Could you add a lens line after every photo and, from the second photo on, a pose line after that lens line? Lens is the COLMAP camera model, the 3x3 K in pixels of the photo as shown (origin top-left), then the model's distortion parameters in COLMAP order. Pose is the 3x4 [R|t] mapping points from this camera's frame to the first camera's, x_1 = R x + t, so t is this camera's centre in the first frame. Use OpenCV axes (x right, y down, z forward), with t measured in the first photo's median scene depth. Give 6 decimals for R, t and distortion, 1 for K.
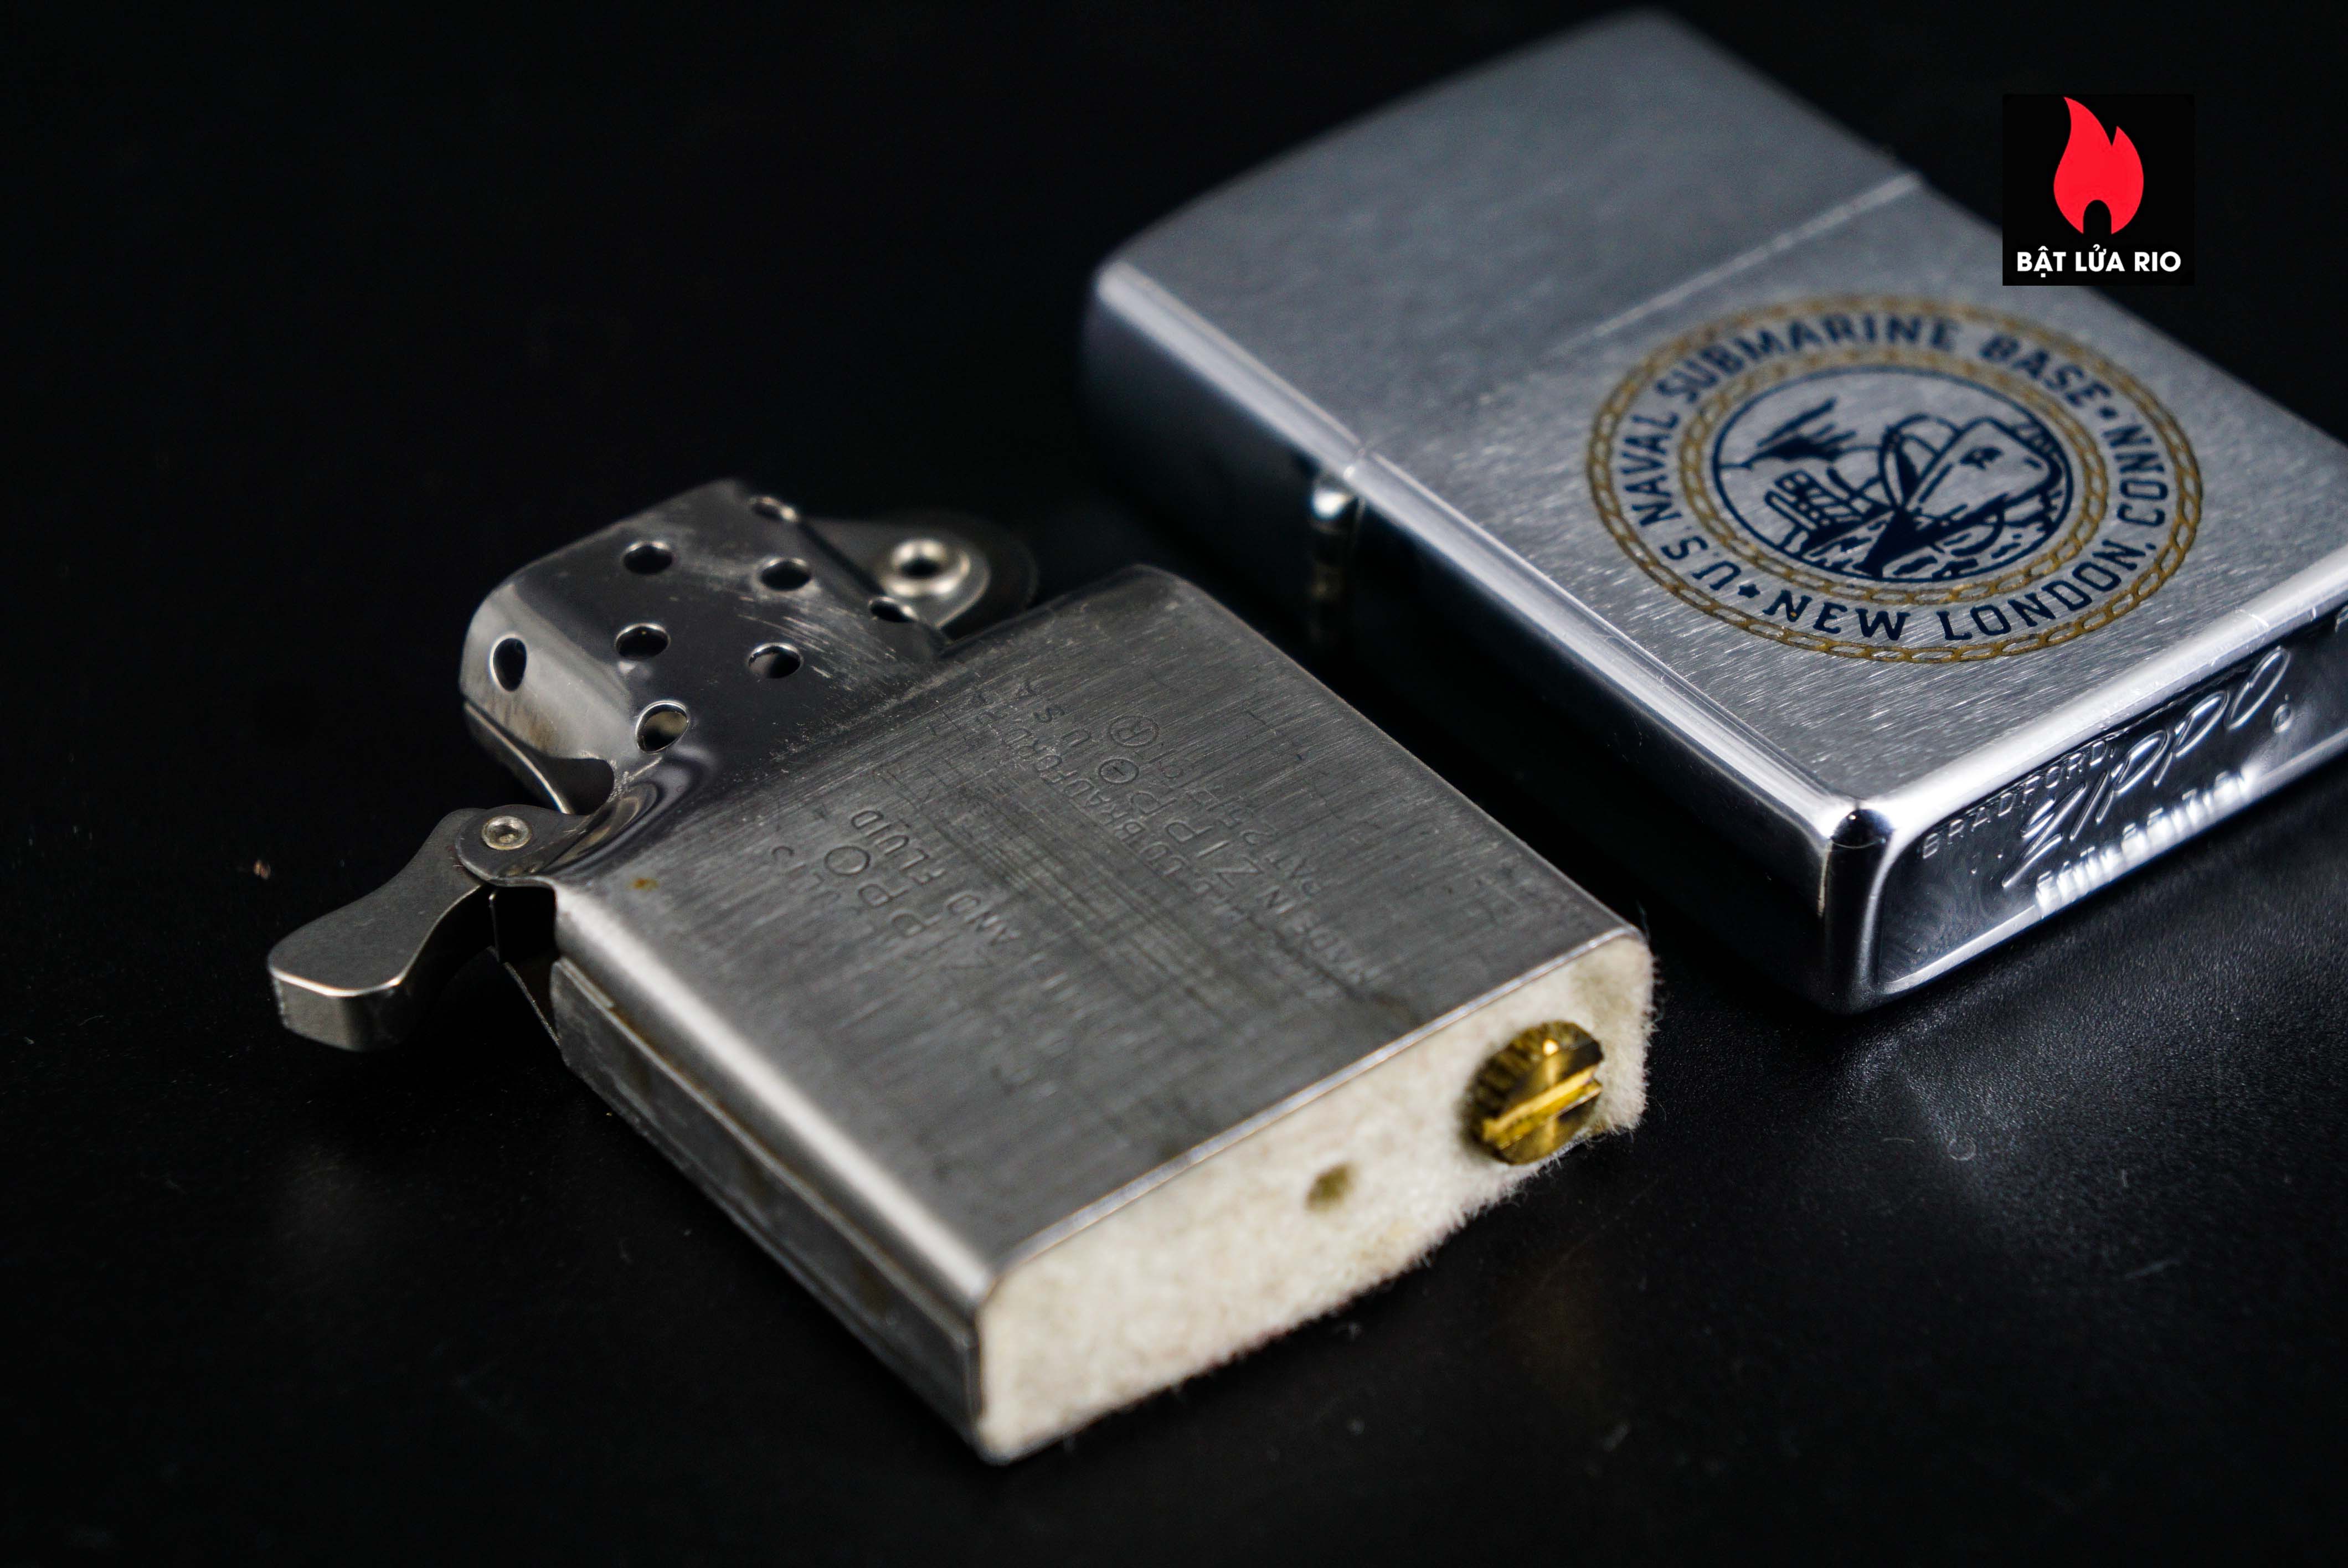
lens RADIAL K [[5818.4, 0, 1174.0], [0, 5818.4, 784.0], [0, 0, 1]] dist [0.325519, 0.712807]
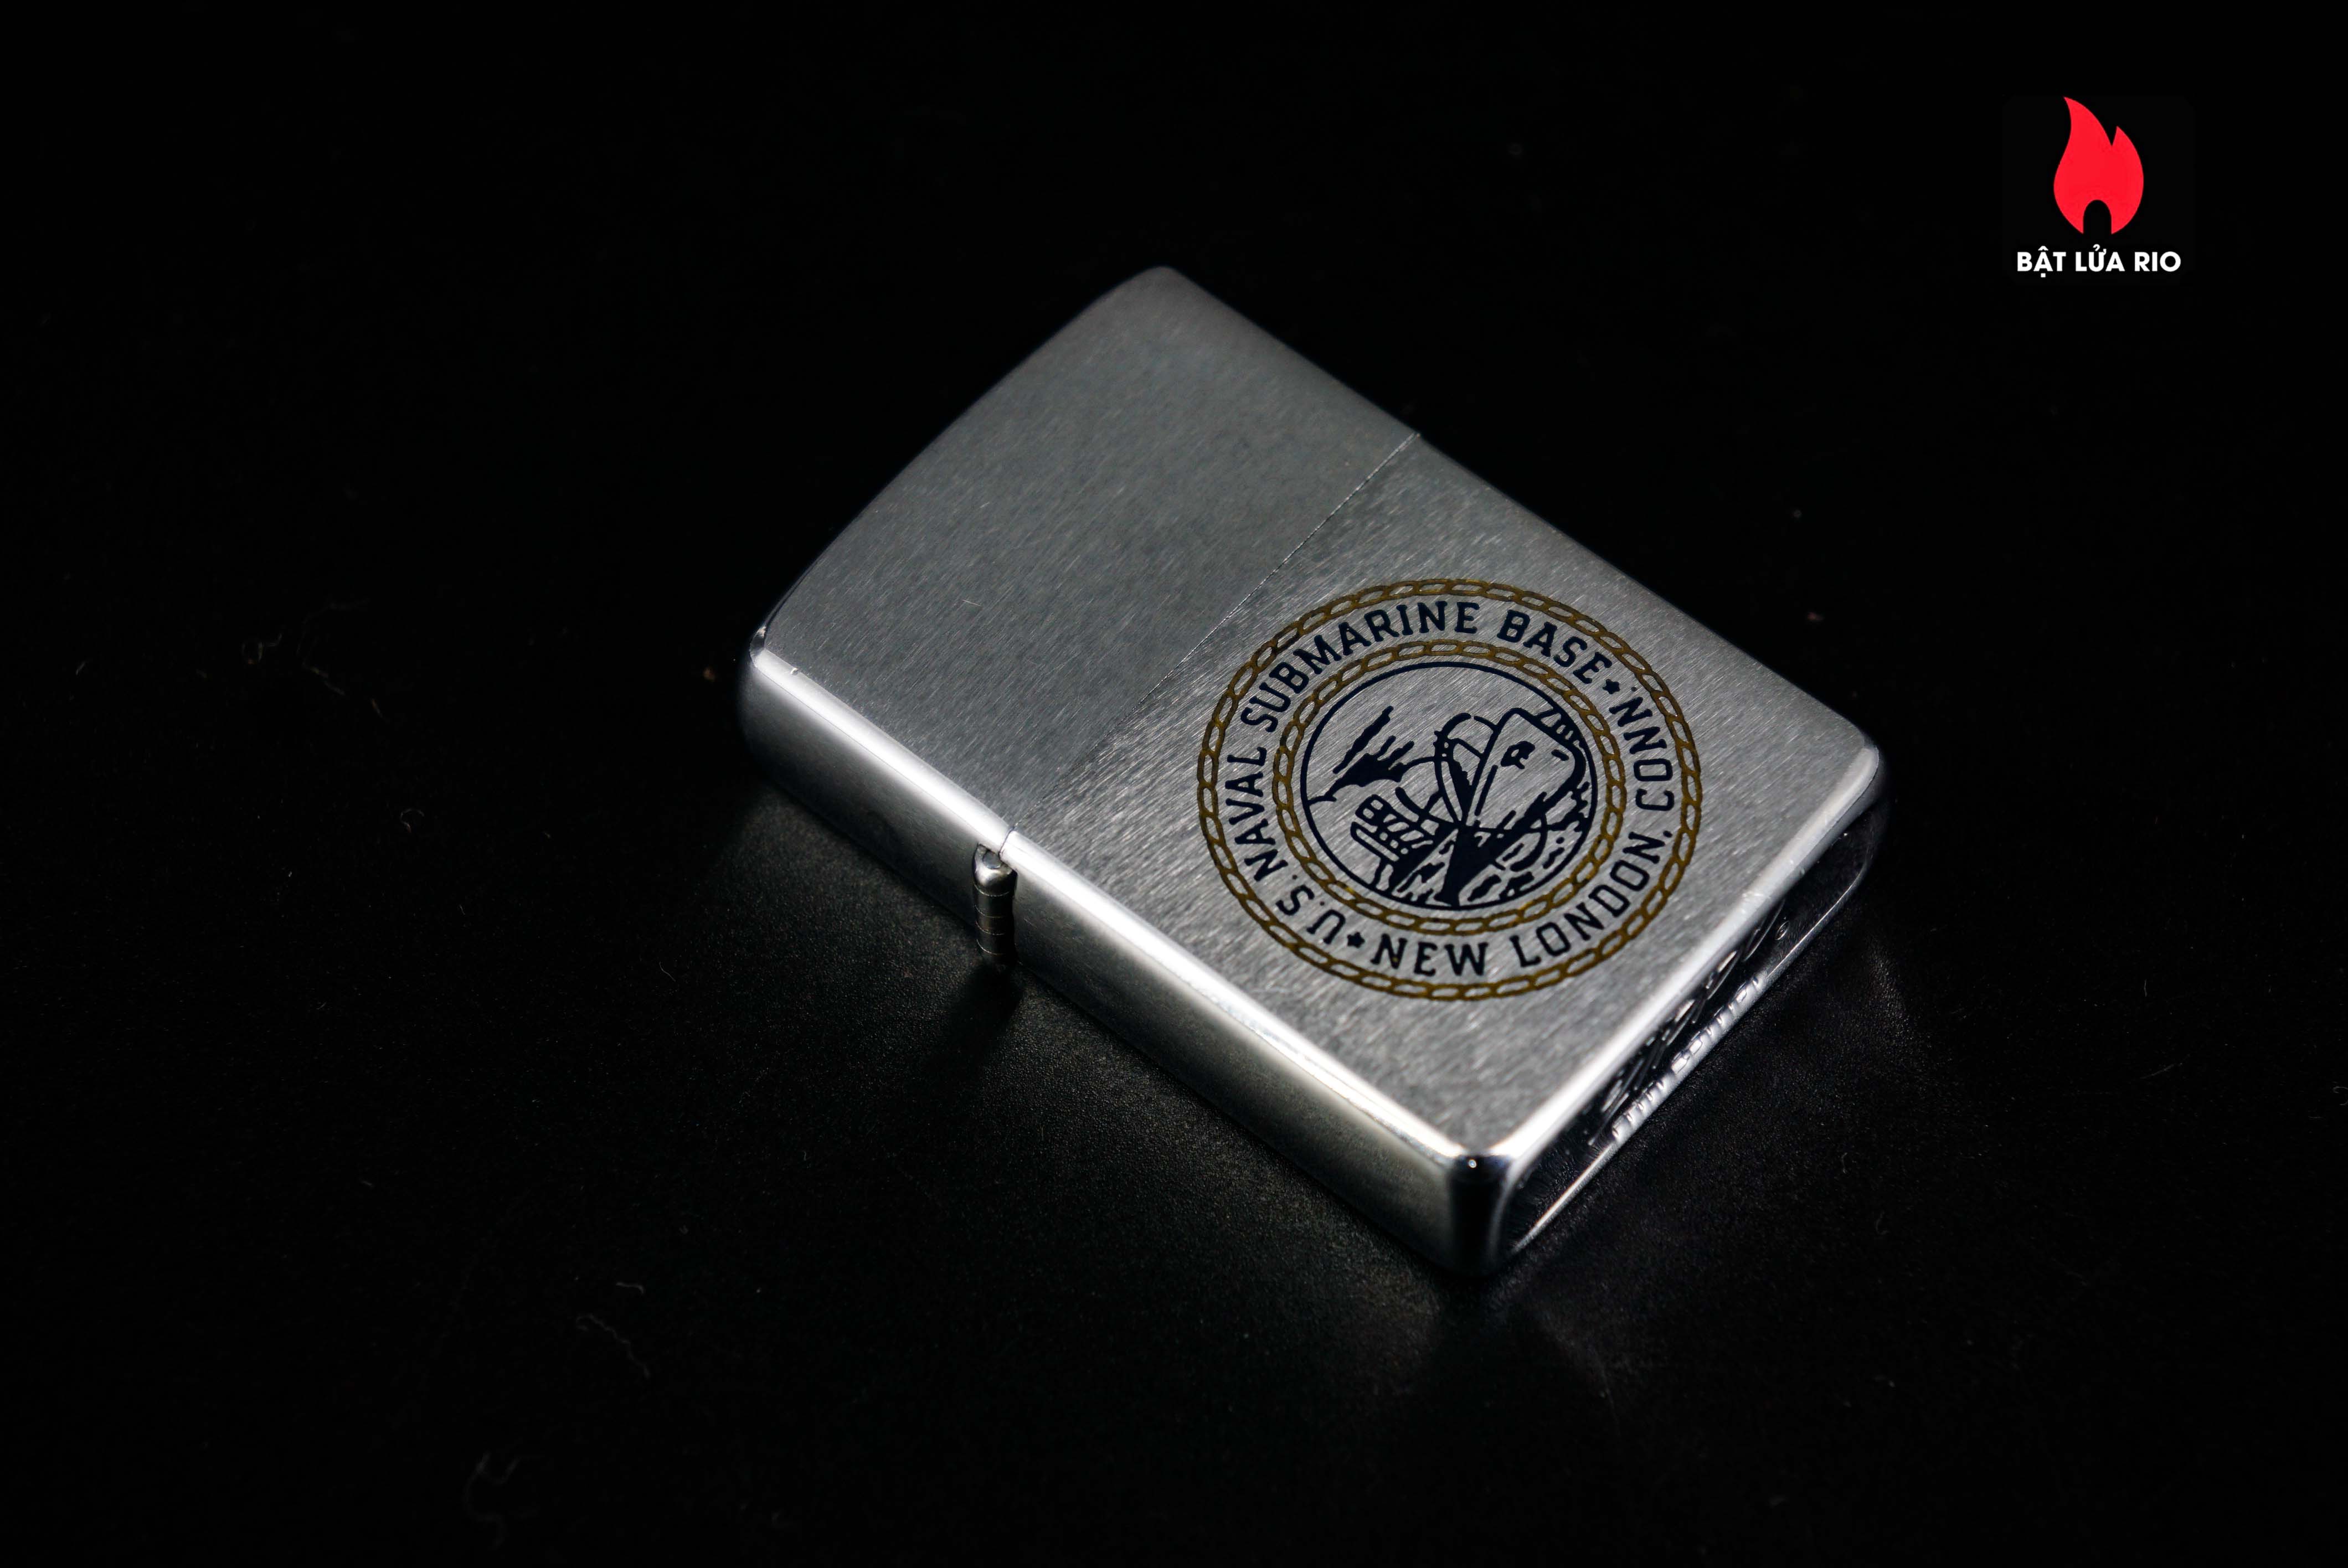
lens RADIAL K [[5818.4, 0, 1174.0], [0, 5818.4, 784.0], [0, 0, 1]] dist [0.325519, 0.712807]
pose [[0.981306, -0.168018, 0.093851, -0.045756], [0.134784, 0.948089, 0.288030, -0.411266], [-0.137373, -0.269996, 0.953012, -0.134901]]
